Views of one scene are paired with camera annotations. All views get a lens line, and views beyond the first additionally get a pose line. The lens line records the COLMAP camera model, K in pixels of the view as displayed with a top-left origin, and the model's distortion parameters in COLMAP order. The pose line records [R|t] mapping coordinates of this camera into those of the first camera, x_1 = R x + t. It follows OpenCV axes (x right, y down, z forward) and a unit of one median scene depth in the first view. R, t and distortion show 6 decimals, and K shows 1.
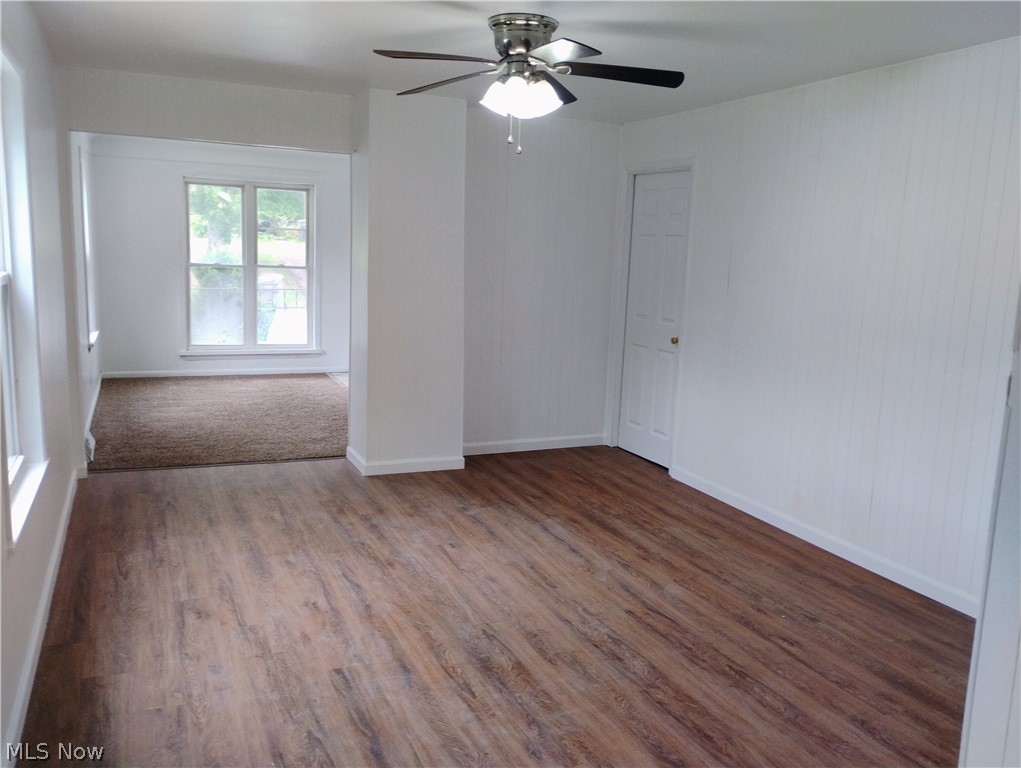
lens RADIAL K [[838.1, 0, 515.7], [0, 838.1, 384.2], [0, 0, 1]] dist [0.045243, -0.050665]
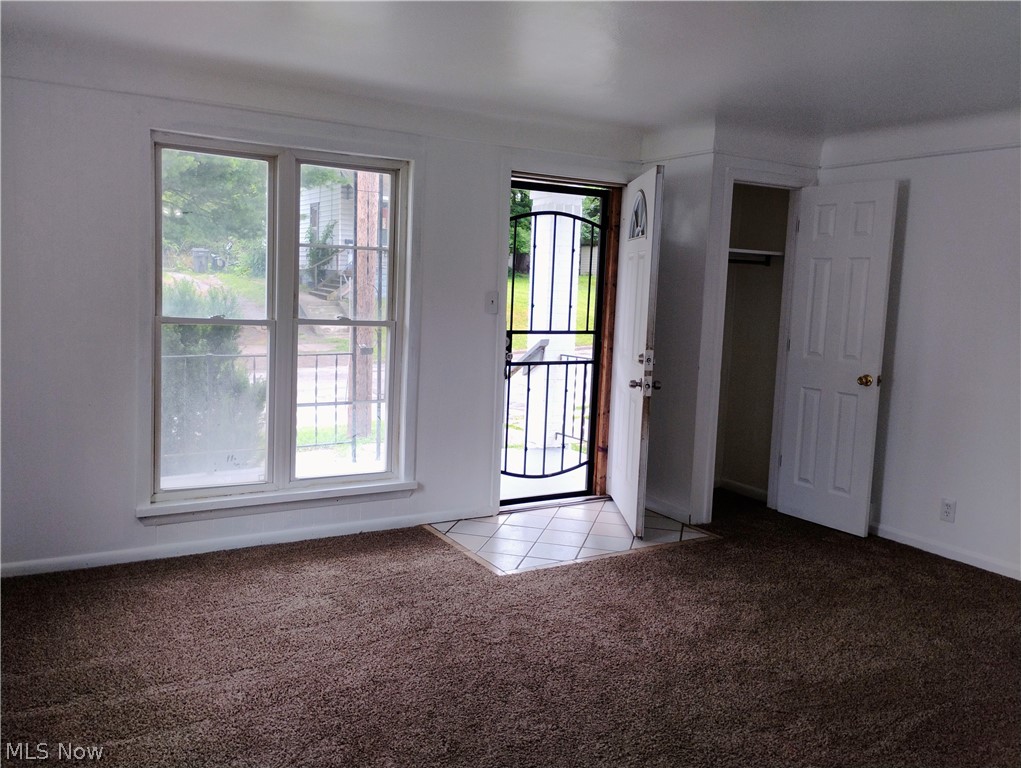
lens RADIAL K [[838.1, 0, 504.3], [0, 838.1, 381.1], [0, 0, 1]] dist [0.045243, -0.050665]
pose [[0.991834, -0.012869, 0.126884, -0.254083], [0.018392, 0.998929, -0.042447, -0.084020], [-0.126202, 0.044434, 0.991009, 0.509029]]
